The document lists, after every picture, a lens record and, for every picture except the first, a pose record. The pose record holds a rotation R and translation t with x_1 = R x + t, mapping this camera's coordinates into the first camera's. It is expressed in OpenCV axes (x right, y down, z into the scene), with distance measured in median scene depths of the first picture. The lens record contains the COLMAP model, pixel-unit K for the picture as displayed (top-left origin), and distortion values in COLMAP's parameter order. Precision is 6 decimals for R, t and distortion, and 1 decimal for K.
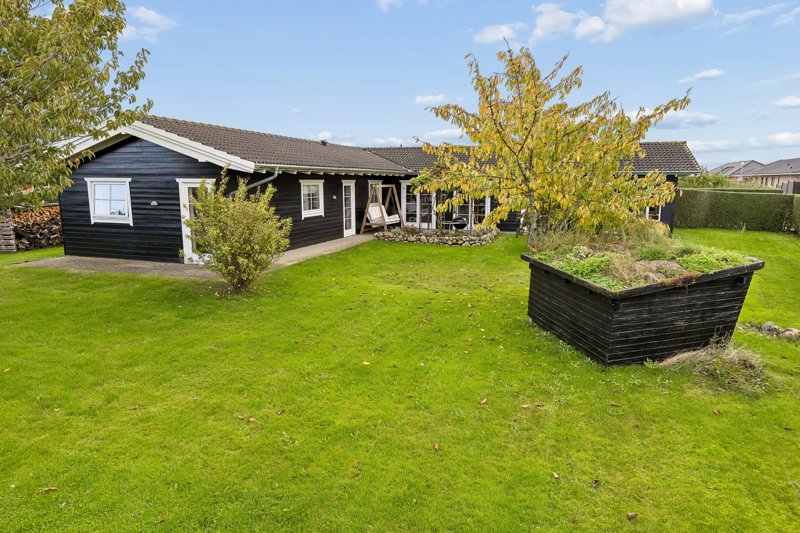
lens RADIAL K [[538.9, 0, 402.7], [0, 538.9, 269.1], [0, 0, 1]] dist [0.000103, -0.000035]
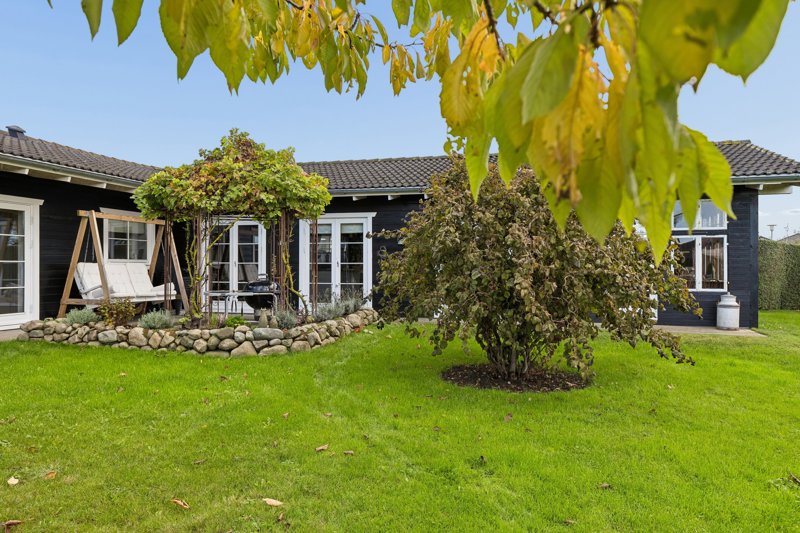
lens RADIAL K [[571.5, 0, 396.1], [0, 571.5, 269.8], [0, 0, 1]] dist [0.003854, 0.001269]
pose [[0.998807, -0.003966, 0.048672, 0.170961], [0.012027, 0.985973, -0.166472, -0.029602], [-0.047329, 0.166858, 0.984844, 0.537878]]
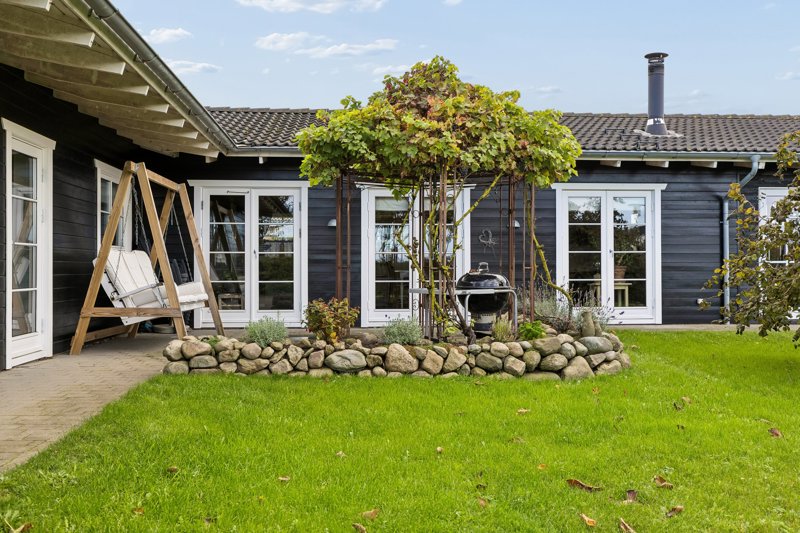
lens RADIAL K [[809.0, 0, 400.1], [0, 809.0, 263.7], [0, 0, 1]] dist [-0.011322, 0.000000]
pose [[0.909557, -0.002554, 0.415571, -0.097571], [0.074525, 0.984773, -0.157058, -0.035451], [-0.408842, 0.173824, 0.895898, 0.596196]]
